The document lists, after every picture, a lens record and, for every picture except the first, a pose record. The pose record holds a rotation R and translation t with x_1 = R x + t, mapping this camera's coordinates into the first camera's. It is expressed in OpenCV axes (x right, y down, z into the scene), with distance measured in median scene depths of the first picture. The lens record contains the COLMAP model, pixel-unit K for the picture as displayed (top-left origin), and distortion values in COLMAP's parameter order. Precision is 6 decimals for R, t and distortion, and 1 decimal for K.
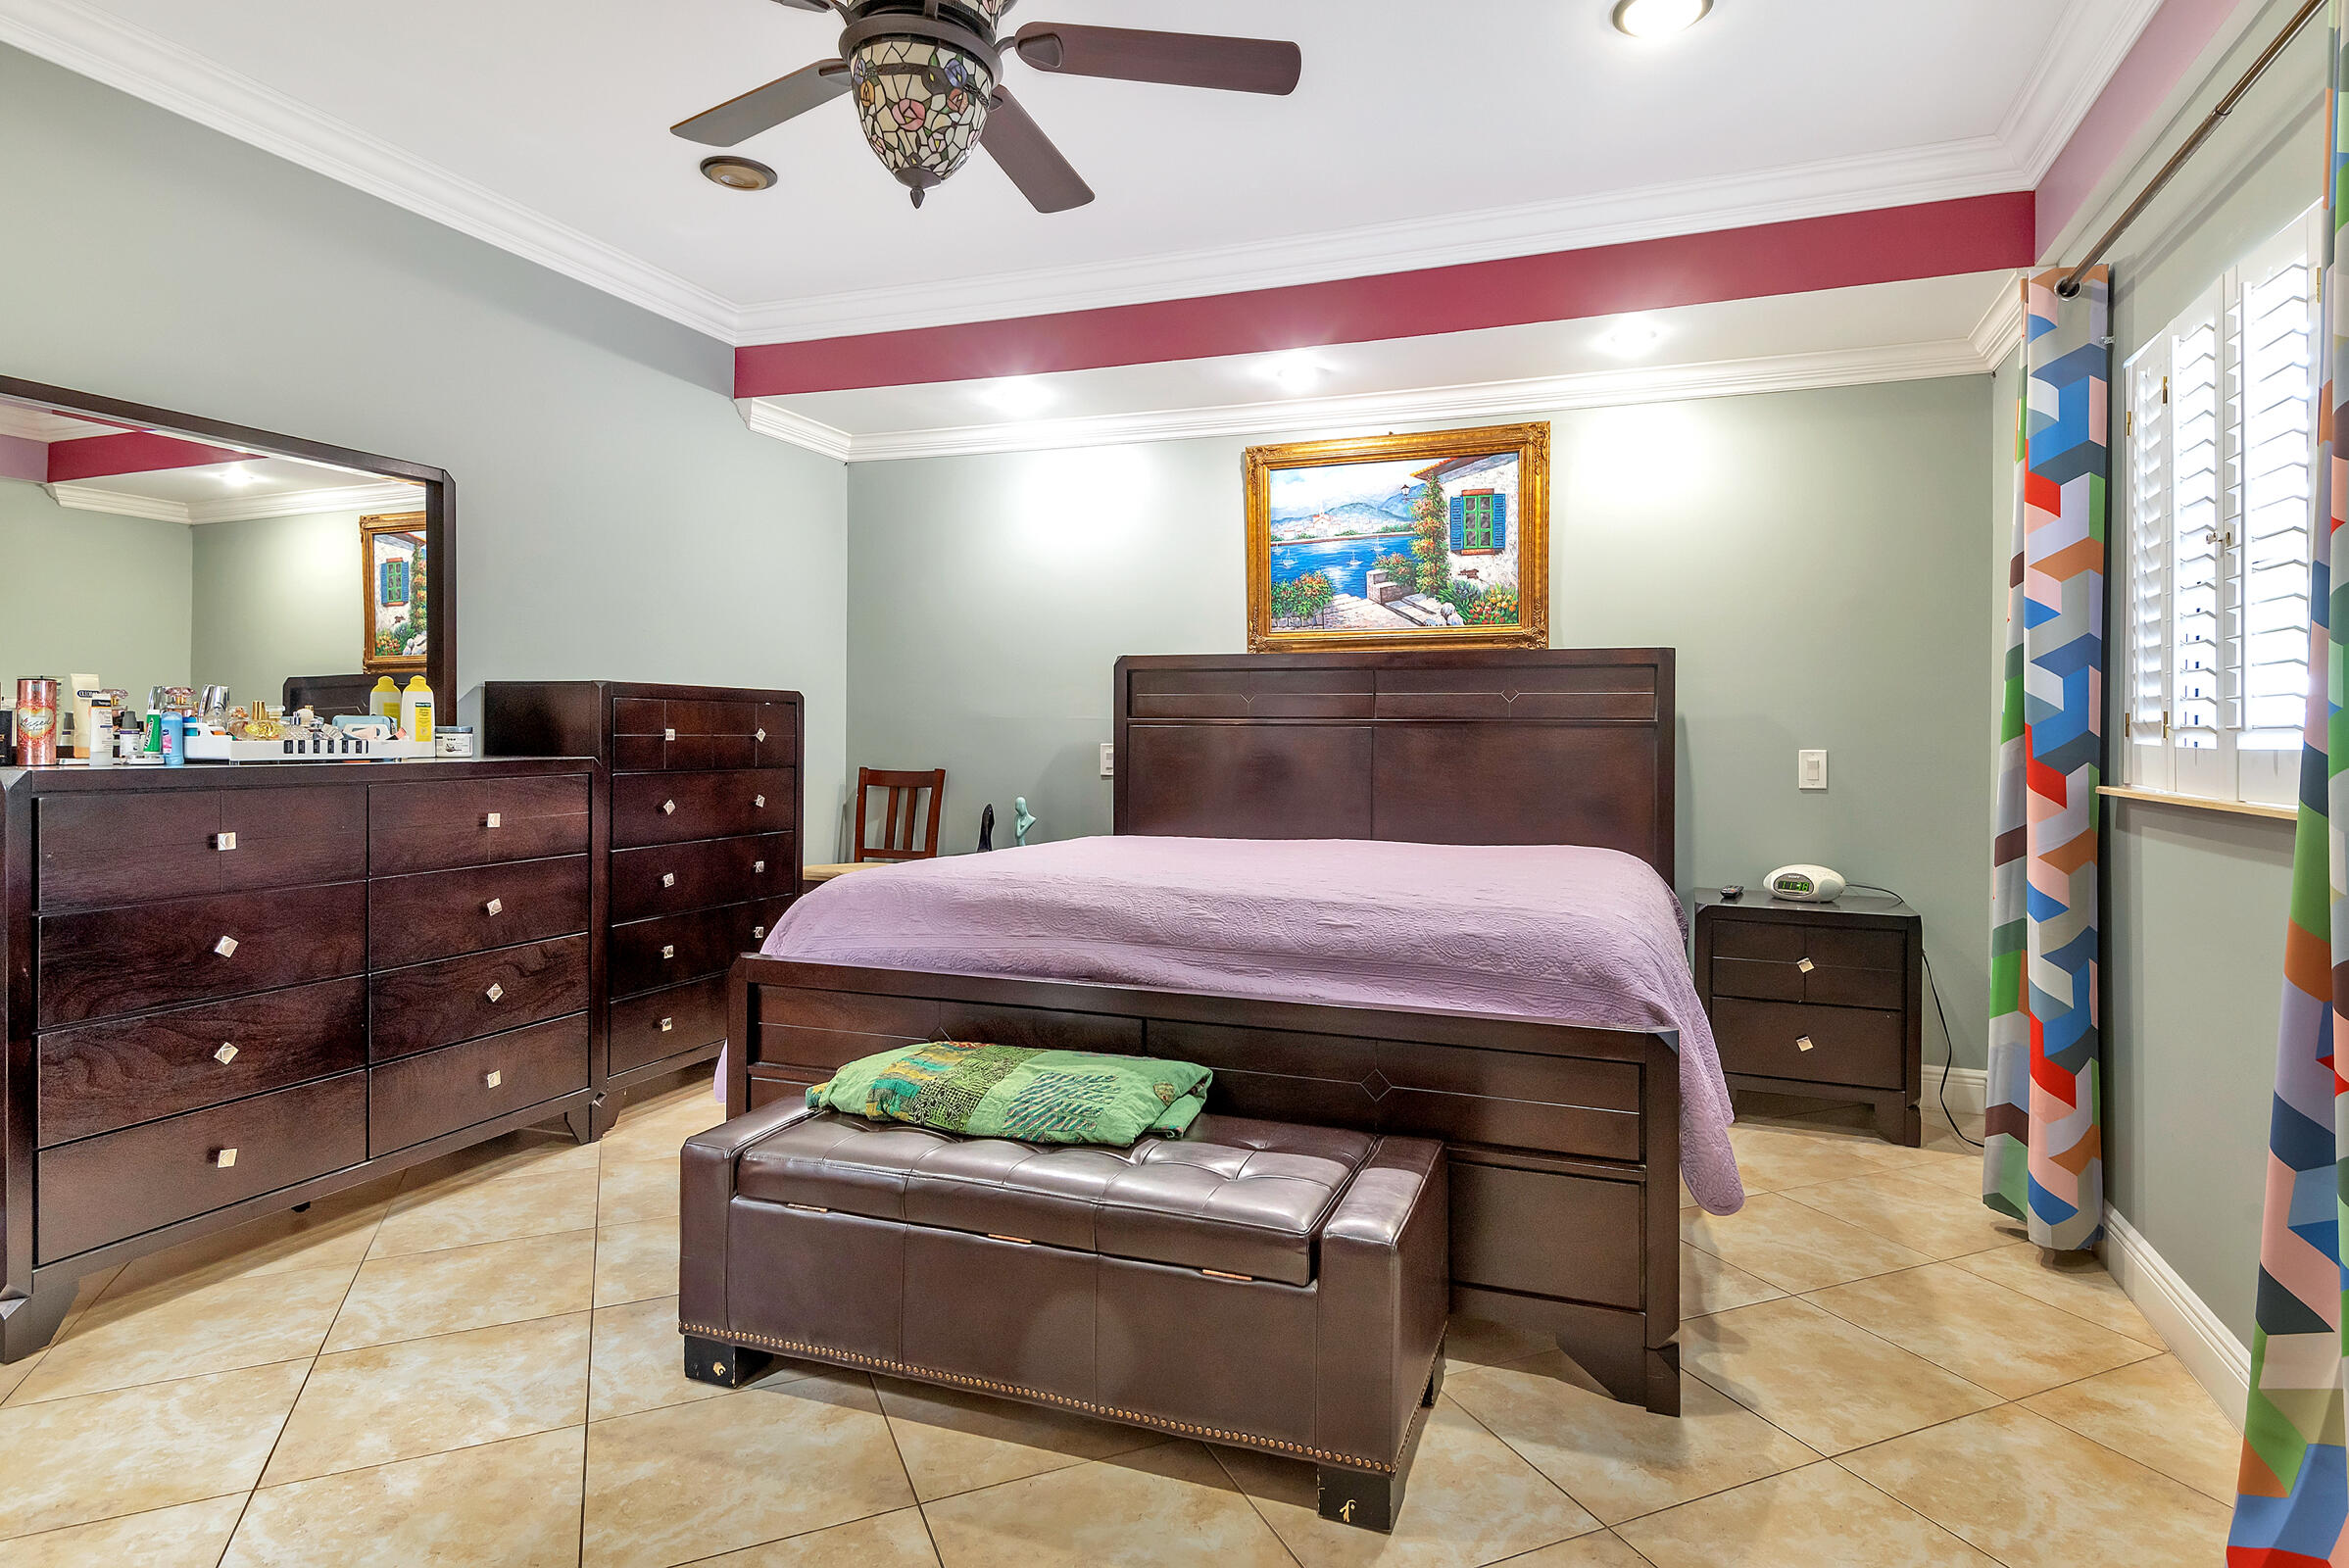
lens RADIAL K [[1272.7, 0, 1193.4], [0, 1272.7, 727.6], [0, 0, 1]] dist [0.018931, -0.003973]
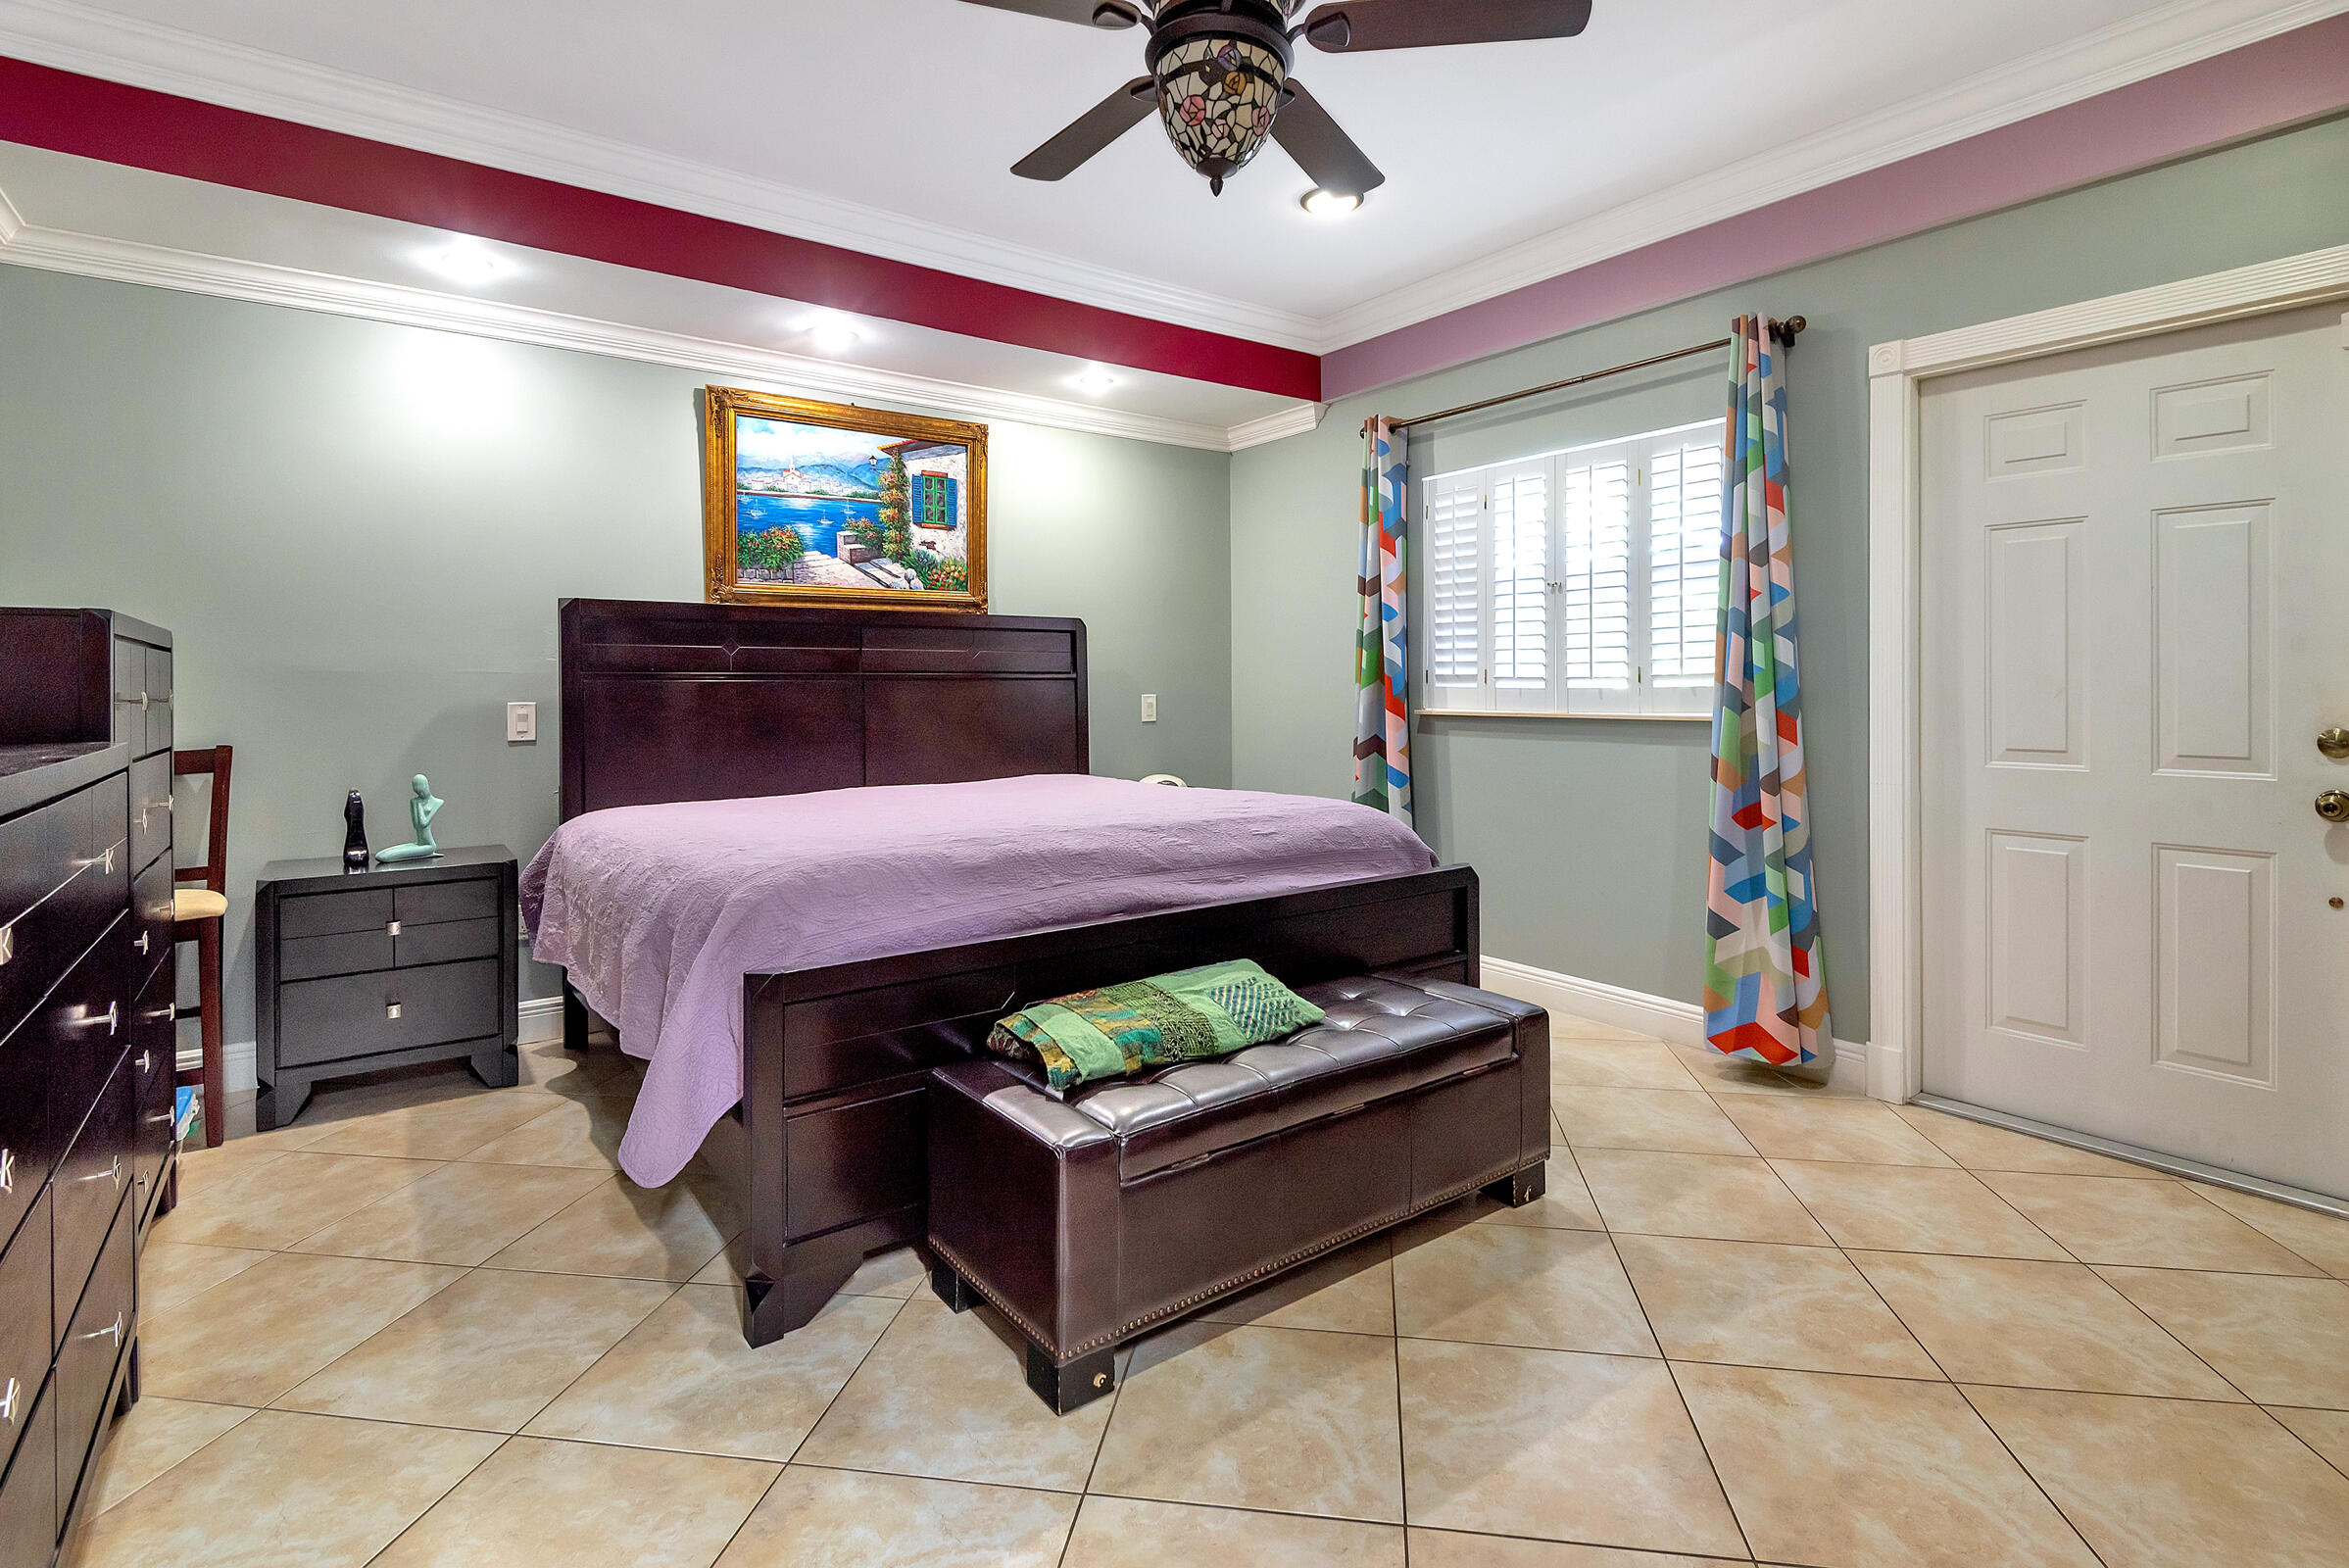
lens RADIAL K [[1145.5, 0, 1199.1], [0, 1145.5, 682.2], [0, 0, 1]] dist [0.002761, -0.001208]
pose [[0.535587, -0.006014, 0.844459, -0.513798], [0.005206, 0.999979, 0.003820, -0.001079], [-0.844464, 0.002350, 0.535607, 0.250572]]
